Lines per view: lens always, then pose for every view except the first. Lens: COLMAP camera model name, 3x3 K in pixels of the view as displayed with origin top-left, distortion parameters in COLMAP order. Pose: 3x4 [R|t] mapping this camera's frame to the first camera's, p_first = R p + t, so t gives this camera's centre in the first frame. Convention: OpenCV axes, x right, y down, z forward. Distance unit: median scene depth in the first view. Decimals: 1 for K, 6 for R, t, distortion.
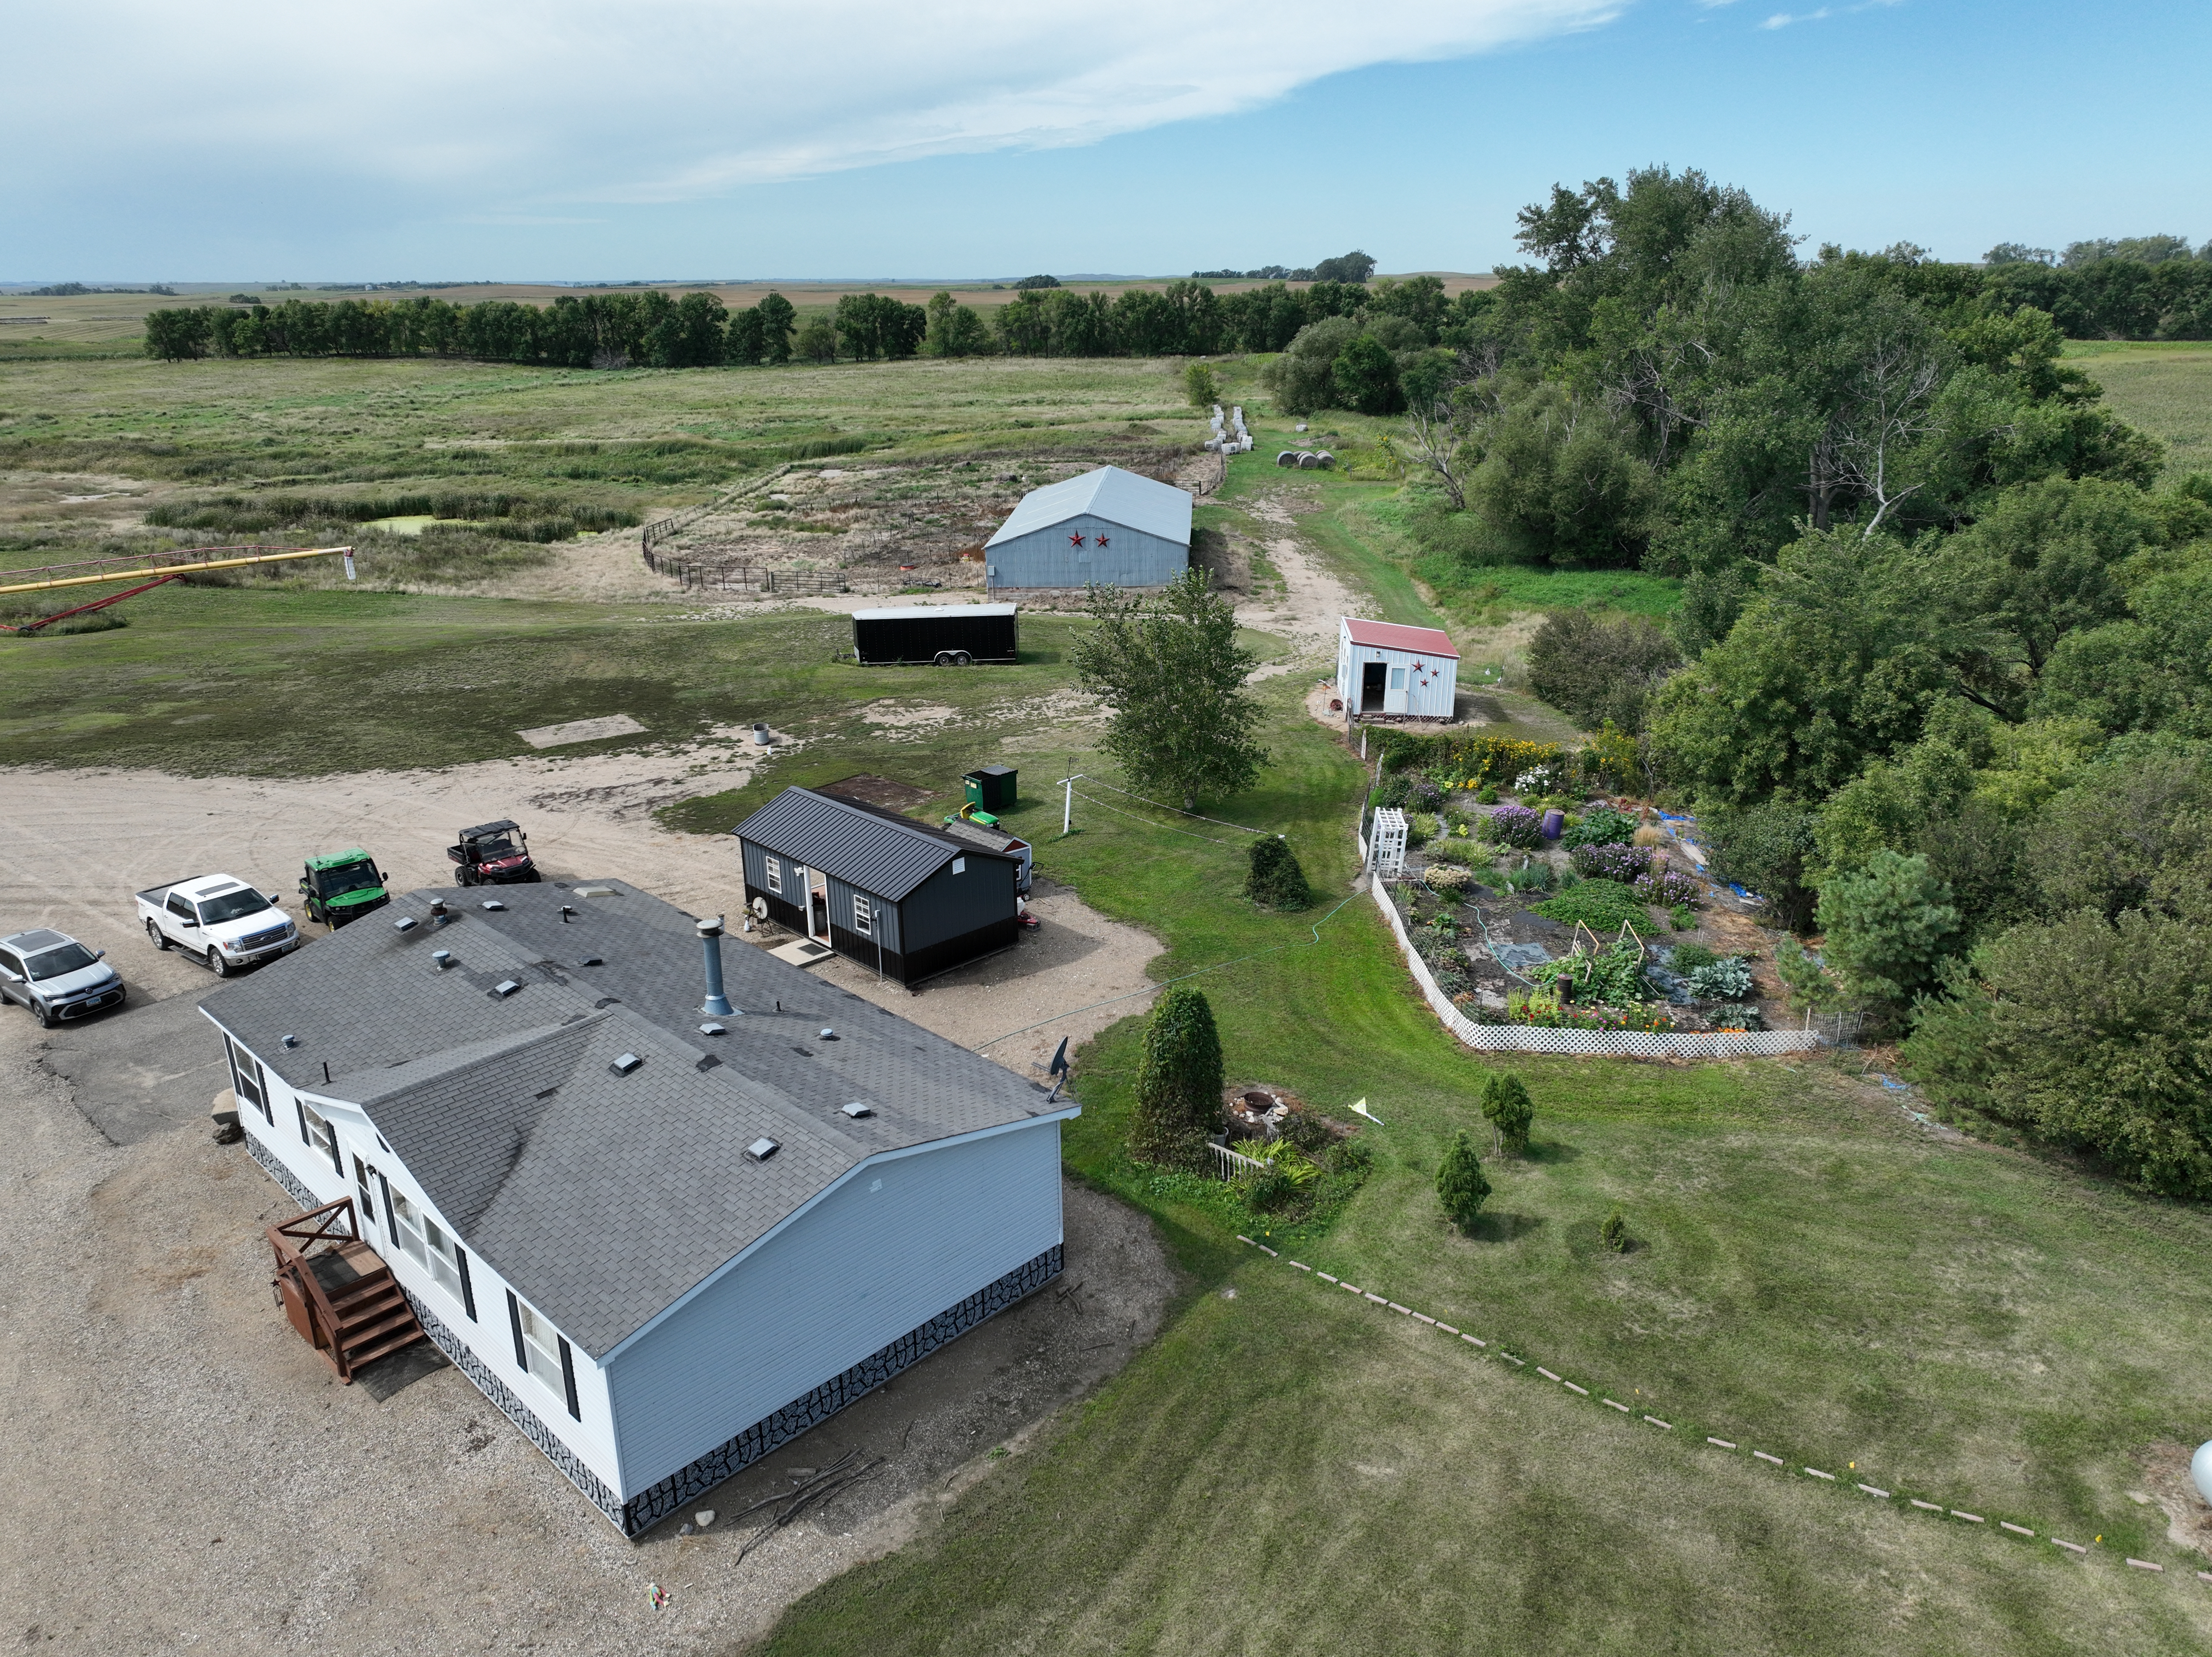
lens RADIAL K [[1552.5, 0, 1114.0], [0, 1552.5, 829.5], [0, 0, 1]] dist [0.000099, 0.019181]
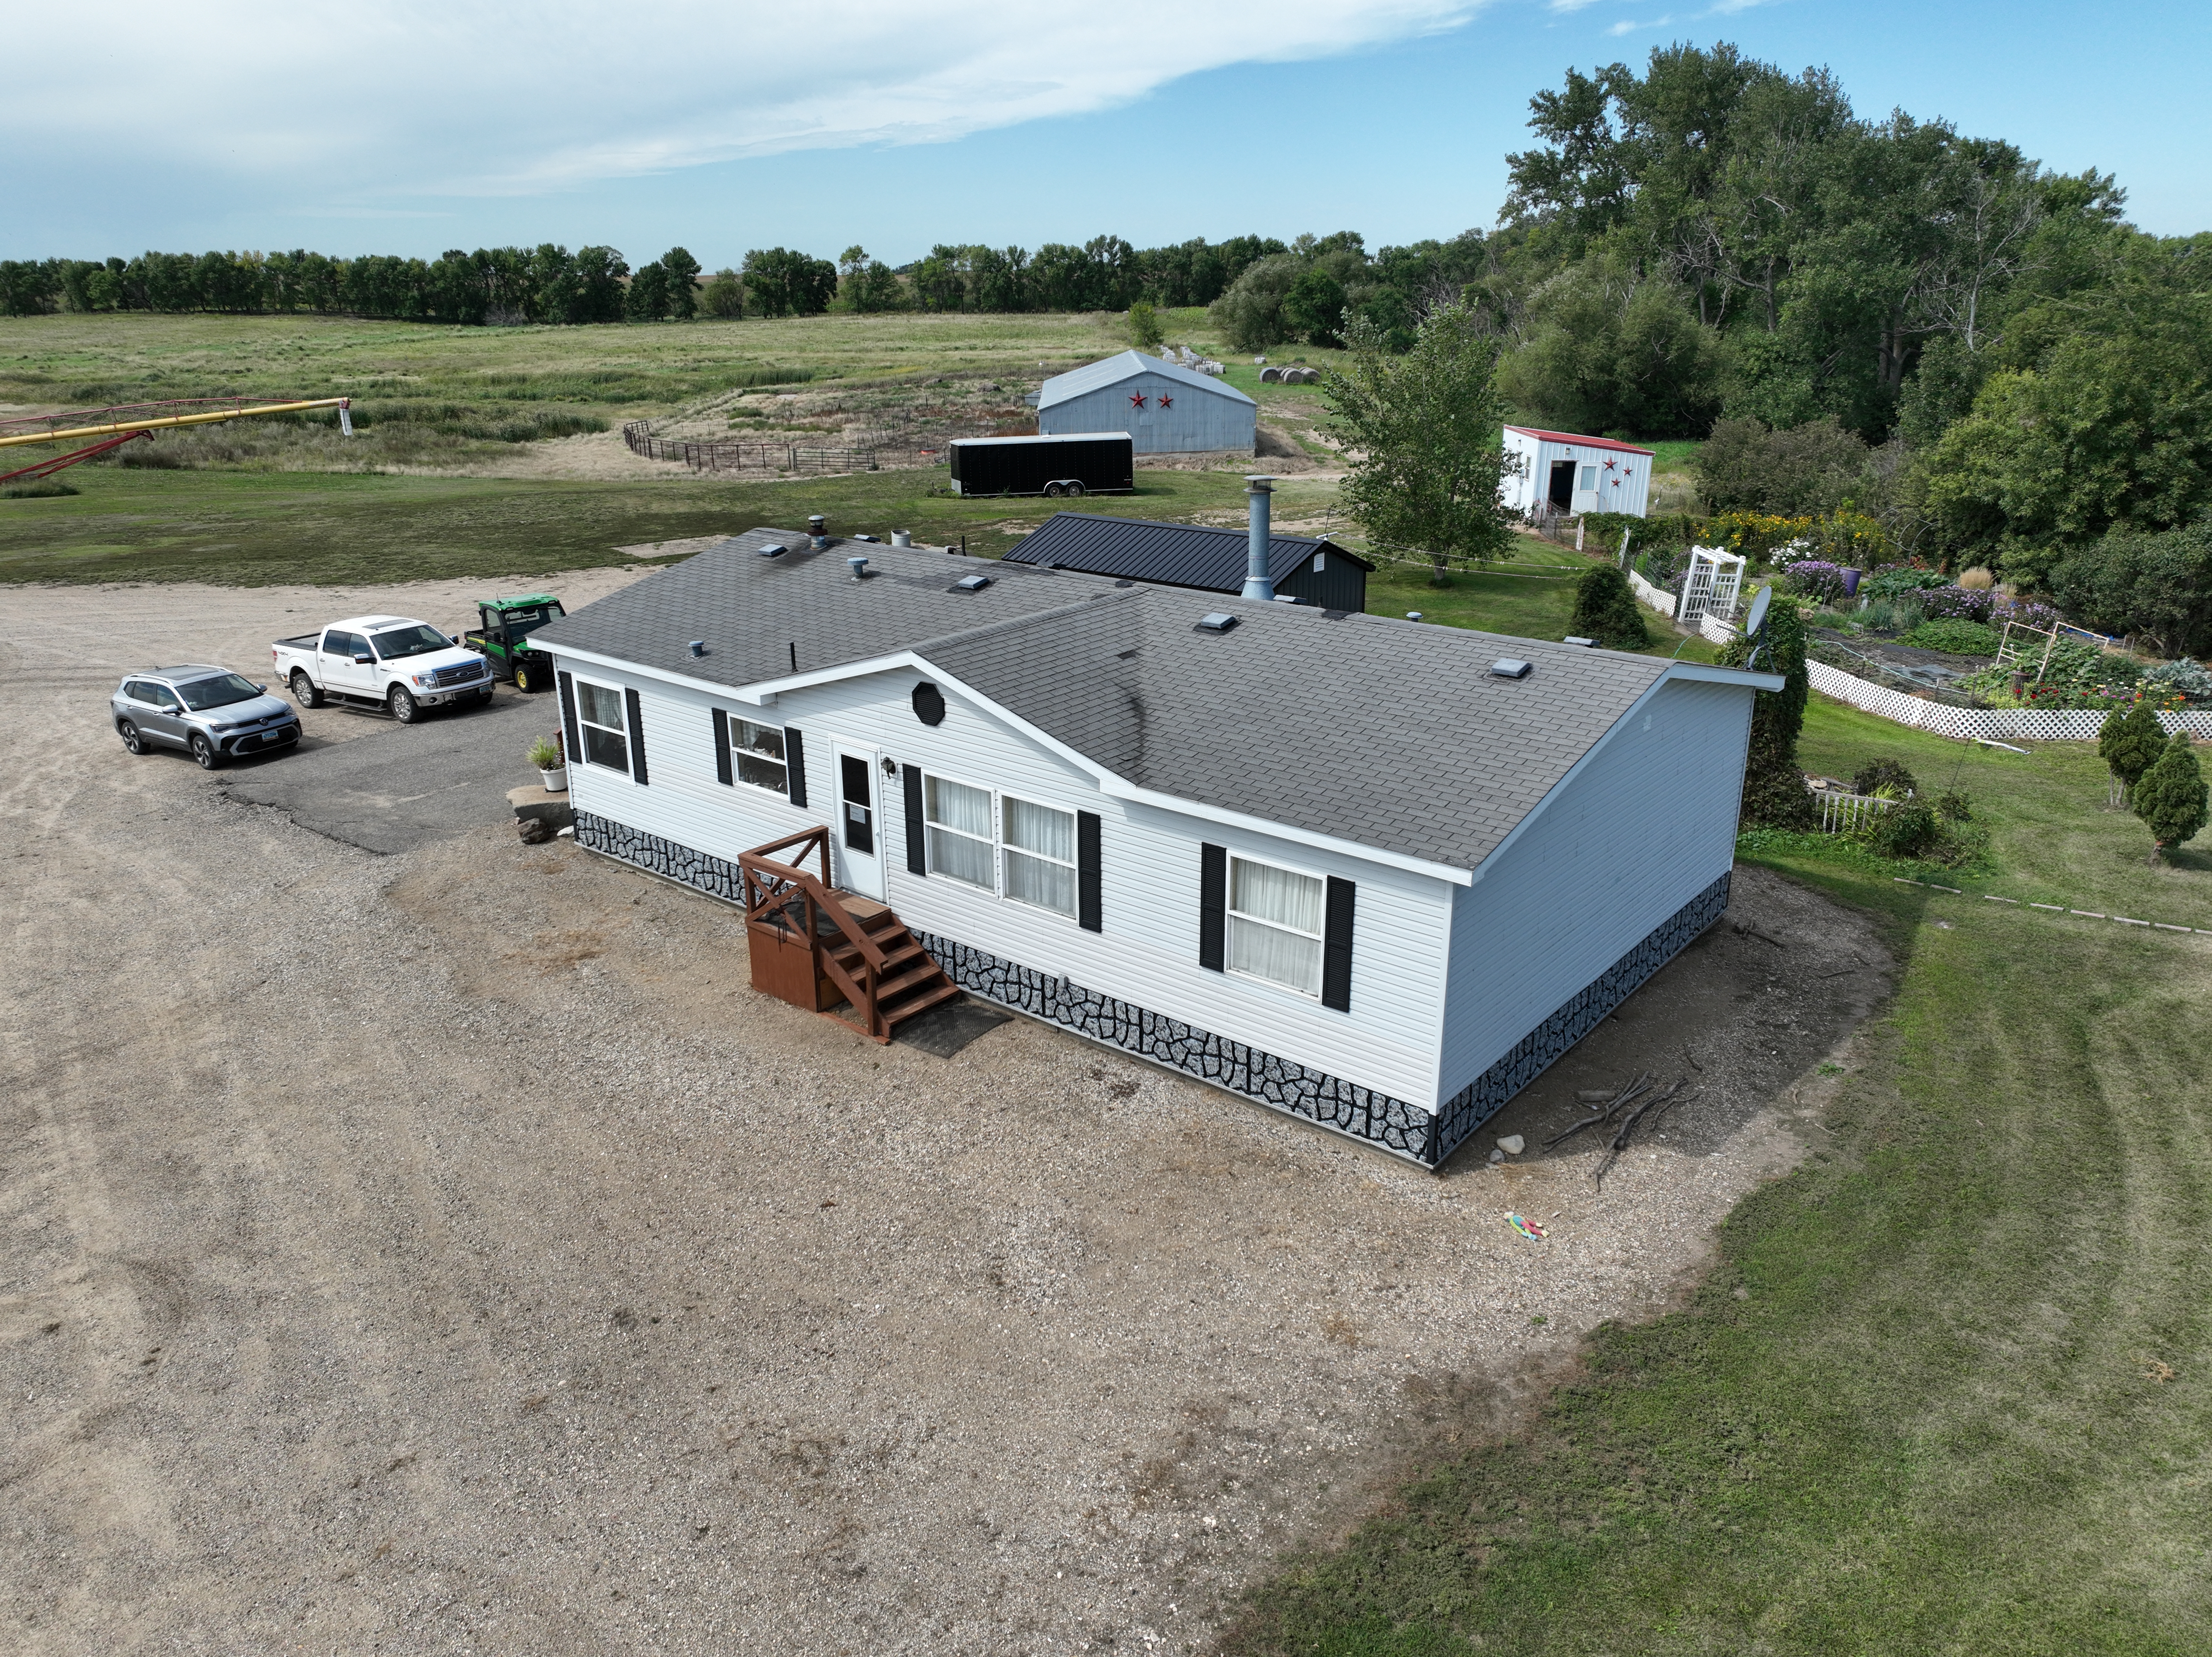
lens RADIAL K [[1552.5, 0, 1113.1], [0, 1552.5, 821.4], [0, 0, 1]] dist [0.000099, 0.019181]
pose [[0.996610, -0.024583, 0.078506, -0.111959], [0.024892, 0.999686, -0.002969, 0.065198], [-0.078409, 0.004913, 0.996909, 0.066738]]
